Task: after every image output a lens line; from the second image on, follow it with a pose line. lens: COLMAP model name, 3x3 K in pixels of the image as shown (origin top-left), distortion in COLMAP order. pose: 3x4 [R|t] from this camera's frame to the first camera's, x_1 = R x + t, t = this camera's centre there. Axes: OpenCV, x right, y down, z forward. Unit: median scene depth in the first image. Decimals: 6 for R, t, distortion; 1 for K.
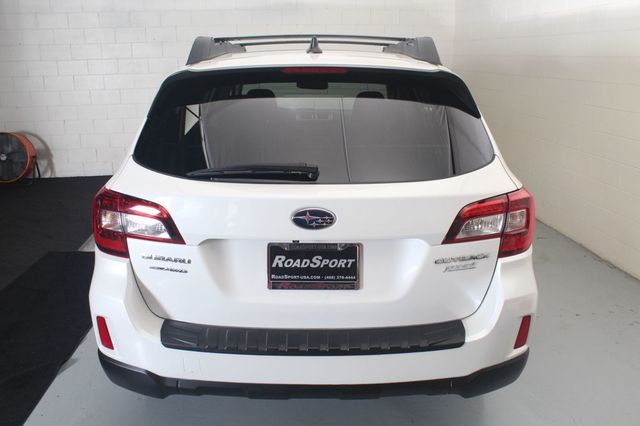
lens RADIAL K [[525.6, 0, 316.2], [0, 525.6, 217.7], [0, 0, 1]] dist [-0.138152, 0.090667]
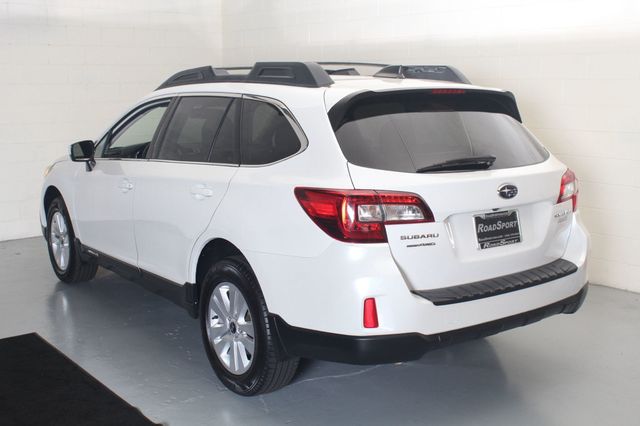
lens RADIAL K [[738.5, 0, 317.6], [0, 738.5, 212.4], [0, 0, 1]] dist [-0.075904, 0.000000]
pose [[0.808333, -0.098274, 0.580465, -1.488346], [0.173633, 0.981908, -0.075555, 0.111726], [-0.562538, 0.161861, 0.810772, -0.305880]]
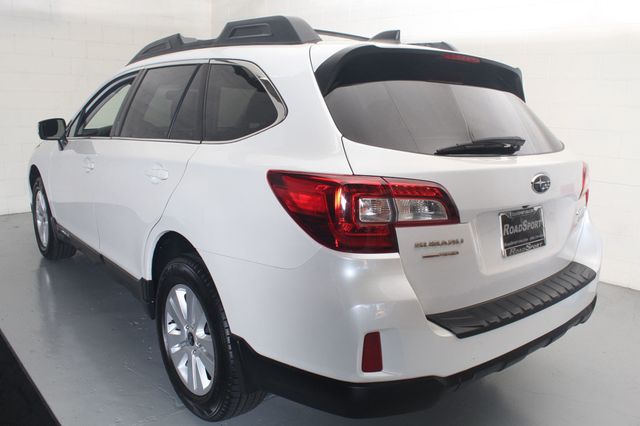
lens RADIAL K [[525.6, 0, 322.3], [0, 525.6, 212.4], [0, 0, 1]] dist [-0.138152, 0.090667]
pose [[0.770833, -0.103908, 0.628506, -0.995298], [0.153871, 0.987764, -0.025412, 0.017628], [-0.618175, 0.116298, 0.777390, 0.408307]]
